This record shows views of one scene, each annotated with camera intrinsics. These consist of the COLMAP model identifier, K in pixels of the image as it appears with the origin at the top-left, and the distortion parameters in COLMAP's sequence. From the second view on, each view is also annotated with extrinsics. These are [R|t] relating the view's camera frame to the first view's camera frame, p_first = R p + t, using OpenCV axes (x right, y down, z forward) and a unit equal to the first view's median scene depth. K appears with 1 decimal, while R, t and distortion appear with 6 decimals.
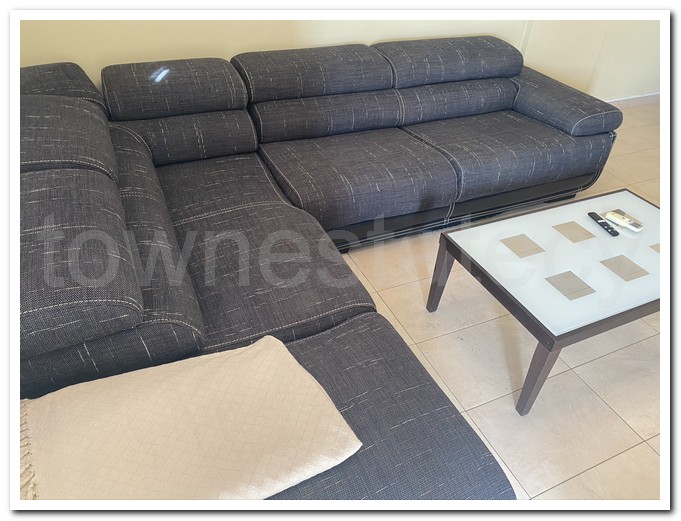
lens RADIAL K [[489.1, 0, 340.1], [0, 489.1, 260.6], [0, 0, 1]] dist [0.073010, -0.034183]
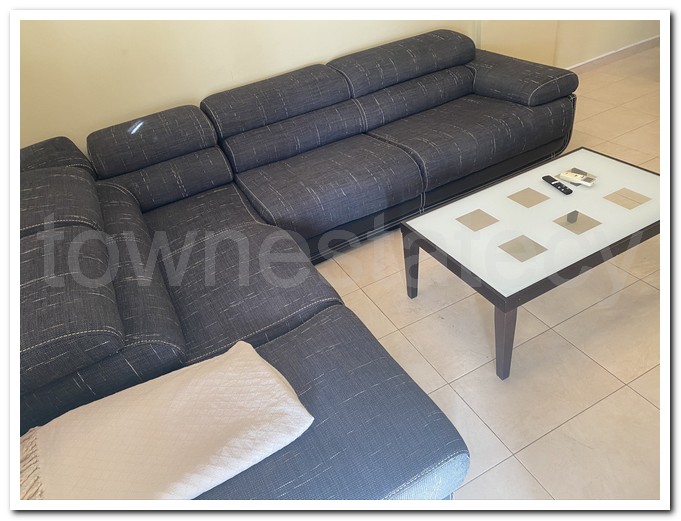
lens RADIAL K [[489.1, 0, 340.2], [0, 489.1, 261.6], [0, 0, 1]] dist [0.073010, -0.034183]
pose [[0.979267, -0.180136, -0.092668, 0.154735], [0.177318, 0.983425, -0.037869, 0.042383], [0.097954, 0.020652, 0.994977, -0.066278]]
